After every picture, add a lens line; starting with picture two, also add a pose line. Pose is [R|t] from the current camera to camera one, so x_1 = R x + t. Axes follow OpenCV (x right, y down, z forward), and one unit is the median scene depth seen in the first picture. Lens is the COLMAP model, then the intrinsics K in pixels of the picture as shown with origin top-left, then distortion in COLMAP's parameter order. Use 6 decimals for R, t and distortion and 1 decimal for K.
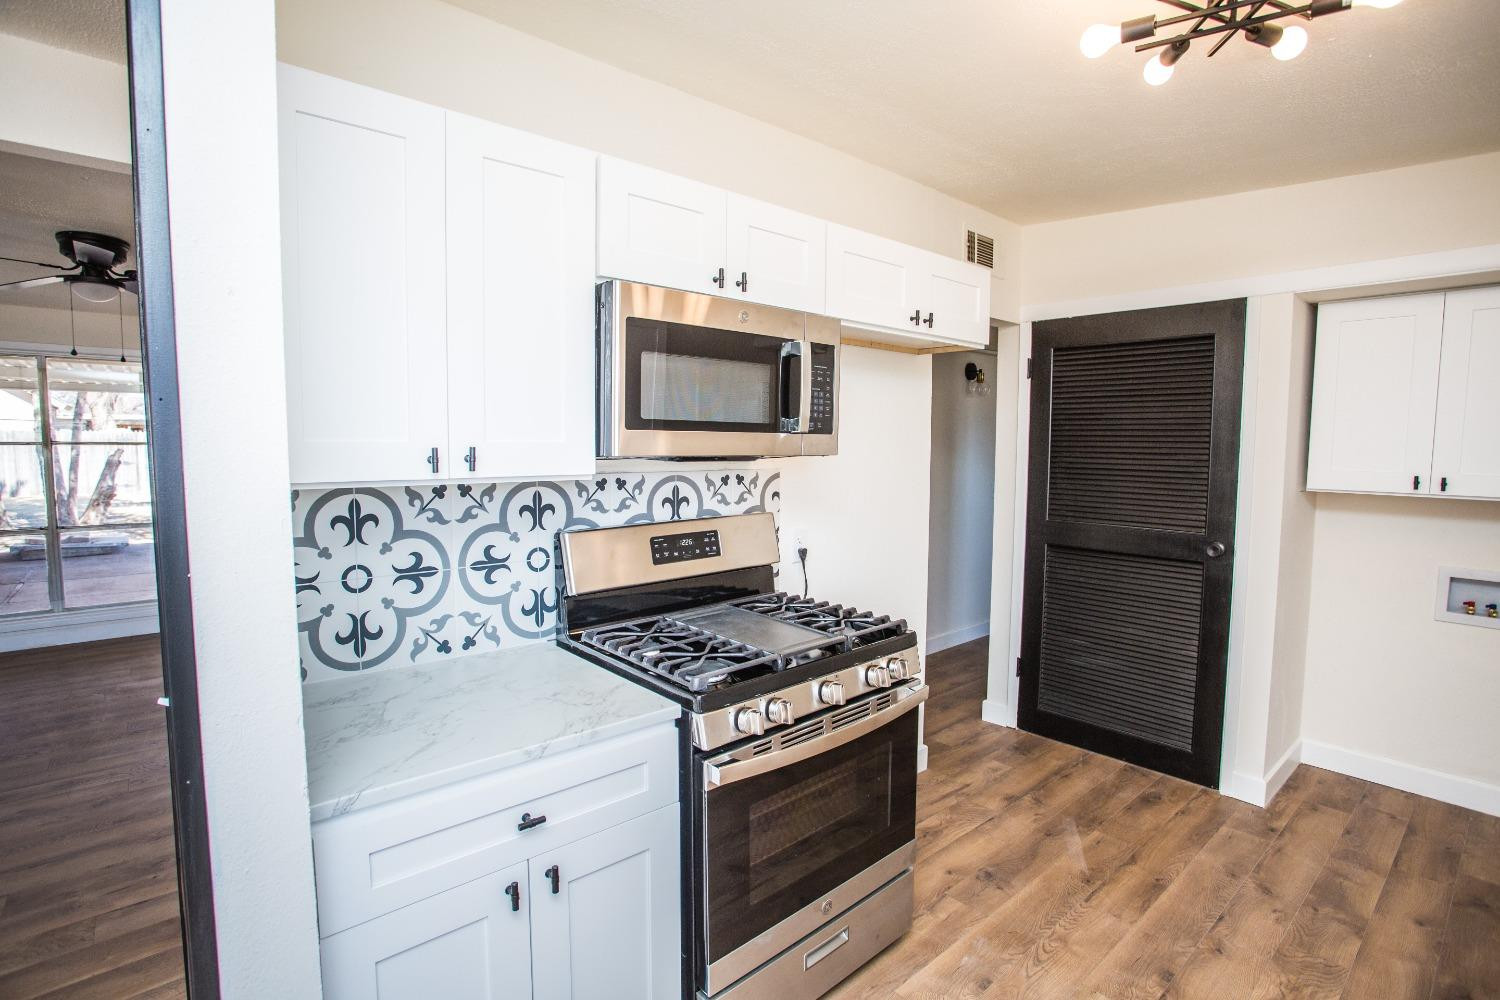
lens RADIAL K [[721.1, 0, 725.3], [0, 721.1, 493.7], [0, 0, 1]] dist [-0.063983, 0.015548]
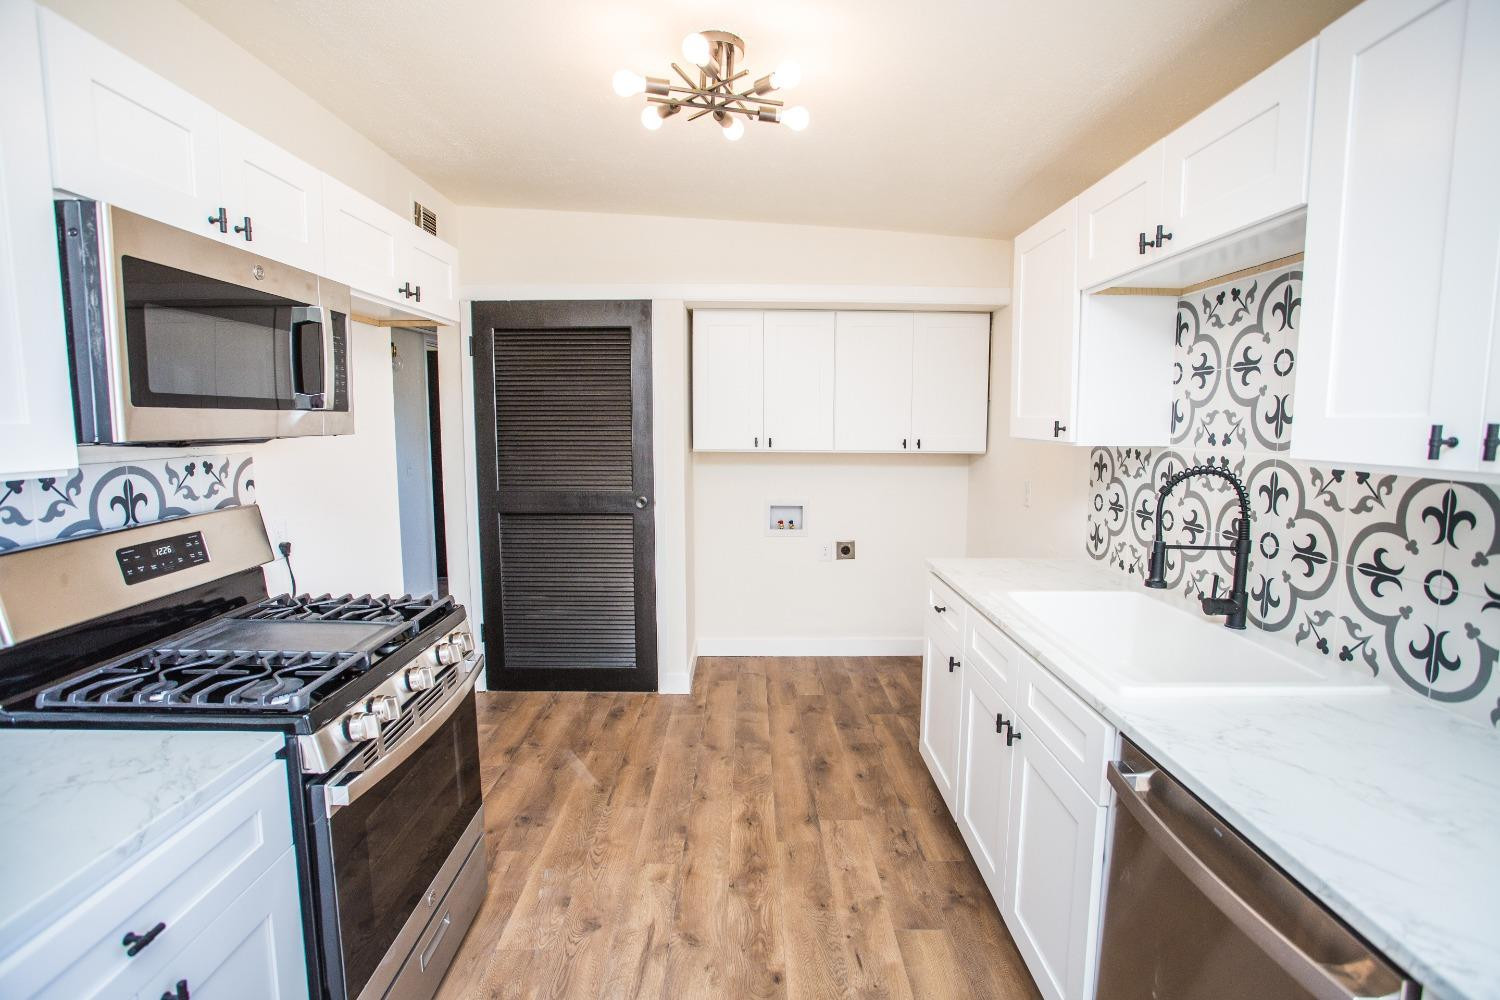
lens RADIAL K [[721.1, 0, 760.8], [0, 721.1, 490.6], [0, 0, 1]] dist [-0.063983, 0.015548]
pose [[0.639657, -0.082790, 0.764189, -0.187503], [0.059119, 0.996537, 0.058477, -0.003110], [-0.766384, 0.007773, 0.642336, 0.021046]]
